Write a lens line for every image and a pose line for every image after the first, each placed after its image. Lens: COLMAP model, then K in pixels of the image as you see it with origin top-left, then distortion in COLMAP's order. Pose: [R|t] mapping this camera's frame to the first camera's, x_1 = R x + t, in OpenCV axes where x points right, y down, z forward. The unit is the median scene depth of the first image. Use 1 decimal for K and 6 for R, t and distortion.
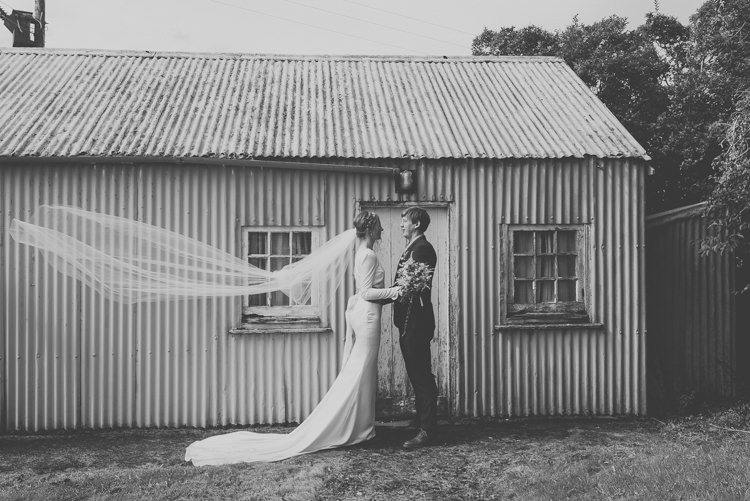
lens RADIAL K [[775.0, 0, 381.5], [0, 775.0, 247.3], [0, 0, 1]] dist [0.012835, 0.000000]
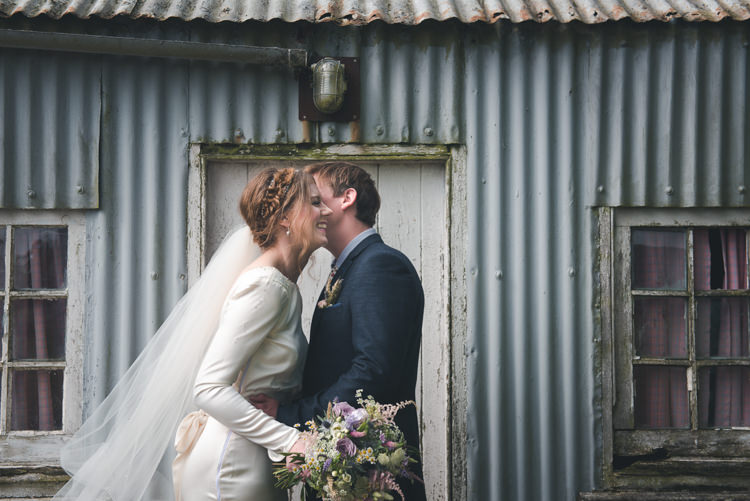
lens RADIAL K [[1197.4, 0, 371.0], [0, 1197.4, 247.7], [0, 0, 1]] dist [0.132318, 0.000000]
pose [[0.998444, 0.001638, -0.055747, 0.081363], [-0.004001, 0.999097, -0.042296, 0.012973], [0.055627, 0.042453, 0.997549, 0.436667]]
